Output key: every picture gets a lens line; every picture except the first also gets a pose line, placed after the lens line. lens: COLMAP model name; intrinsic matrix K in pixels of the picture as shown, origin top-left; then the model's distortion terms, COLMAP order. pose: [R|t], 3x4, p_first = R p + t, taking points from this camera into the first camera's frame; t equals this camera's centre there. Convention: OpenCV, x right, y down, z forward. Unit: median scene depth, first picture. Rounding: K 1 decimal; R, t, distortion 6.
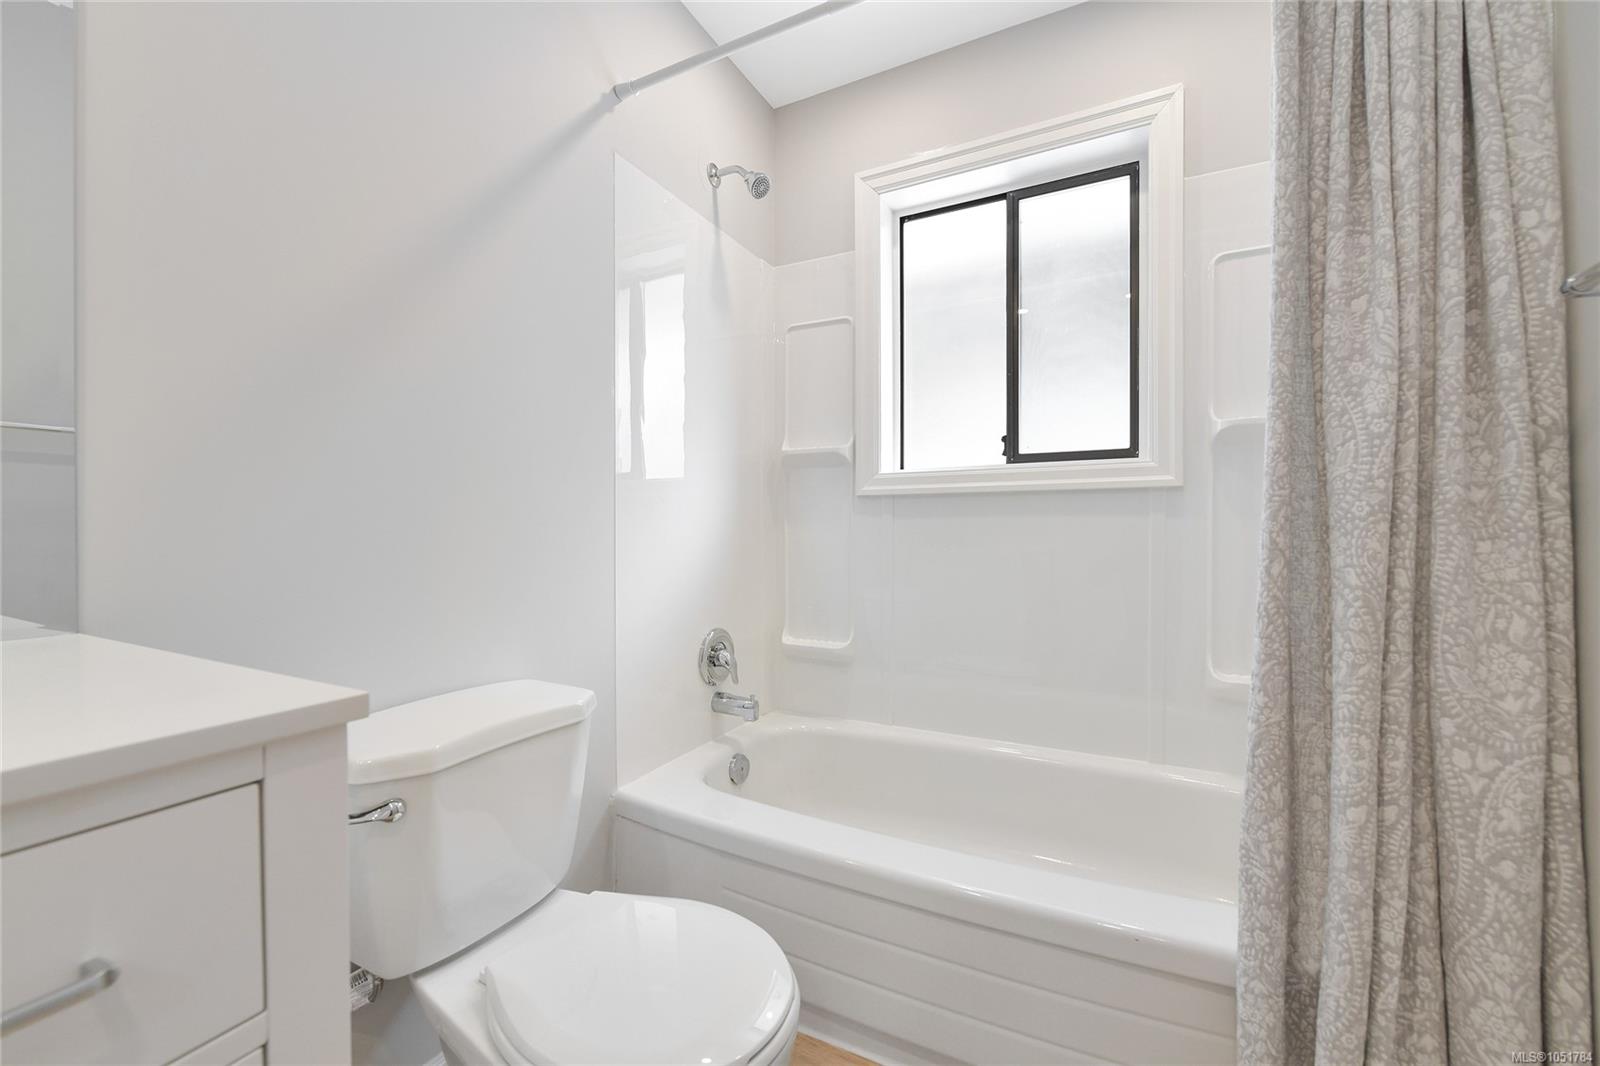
lens RADIAL K [[643.0, 0, 772.5], [0, 643.0, 539.6], [0, 0, 1]] dist [-0.007469, -0.000583]
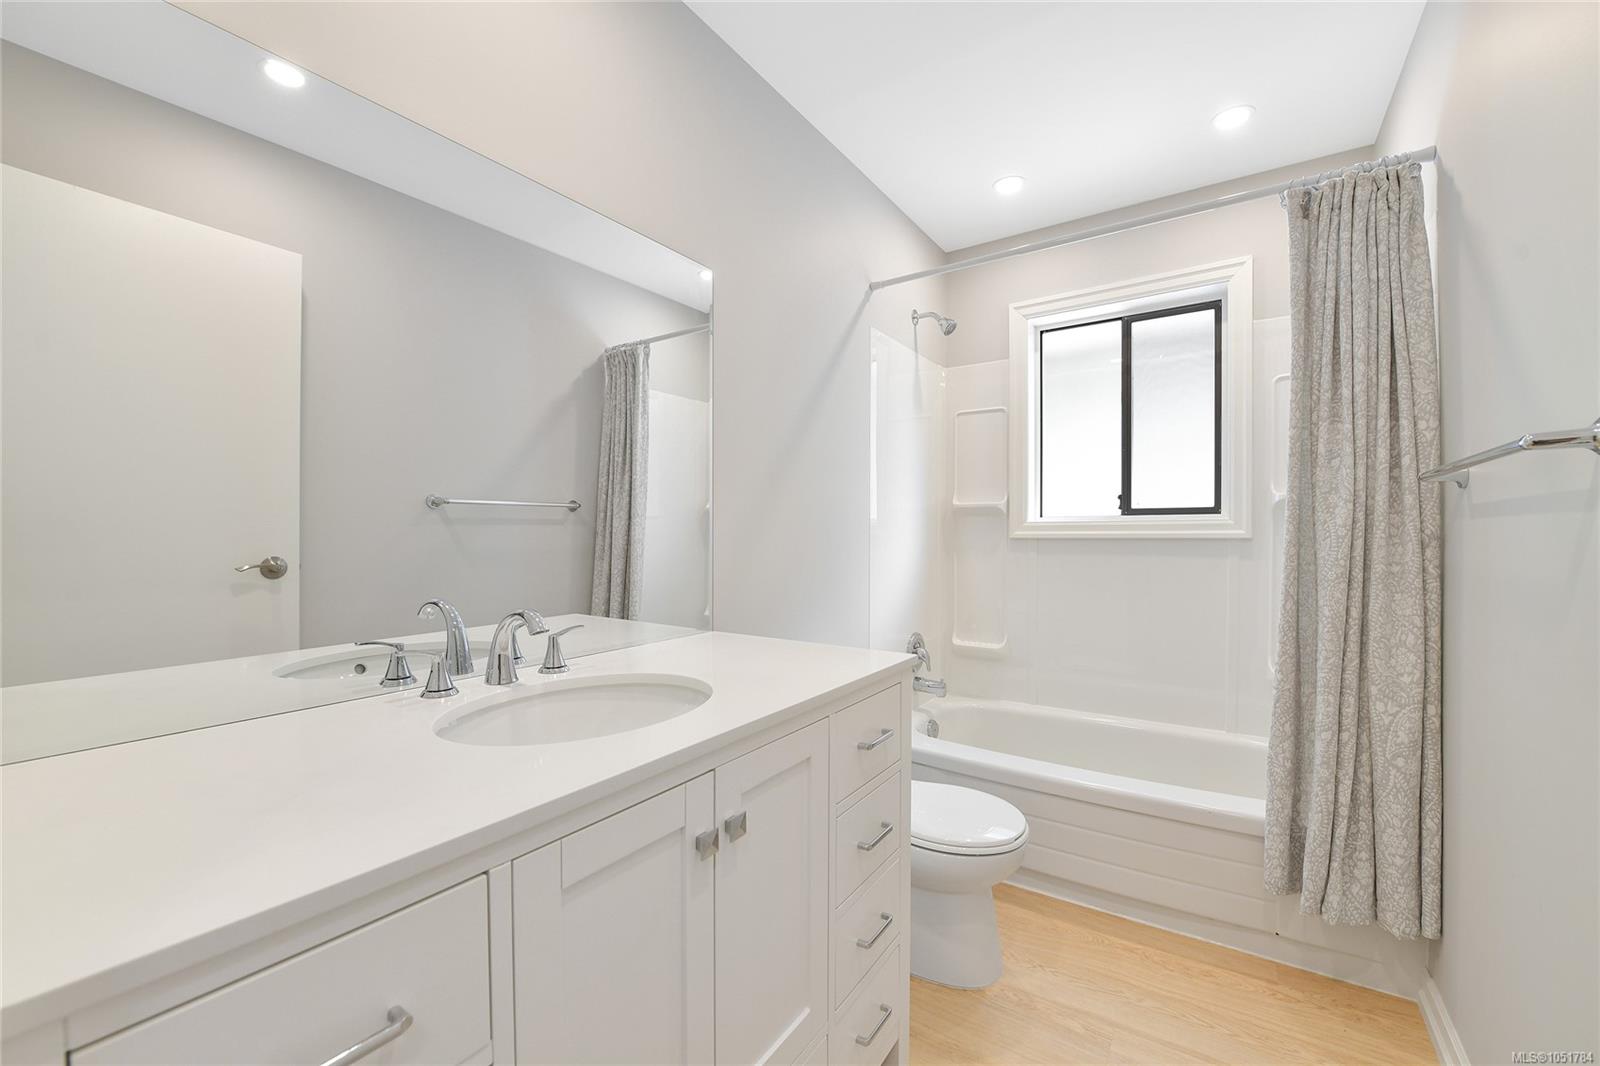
lens RADIAL K [[649.0, 0, 802.2], [0, 649.0, 538.3], [0, 0, 1]] dist [-0.023014, -0.000344]
pose [[0.997118, 0.007655, -0.075479, -0.499408], [-0.008098, 0.999952, -0.005572, -0.134769], [0.075433, 0.006167, 0.997132, -1.002219]]
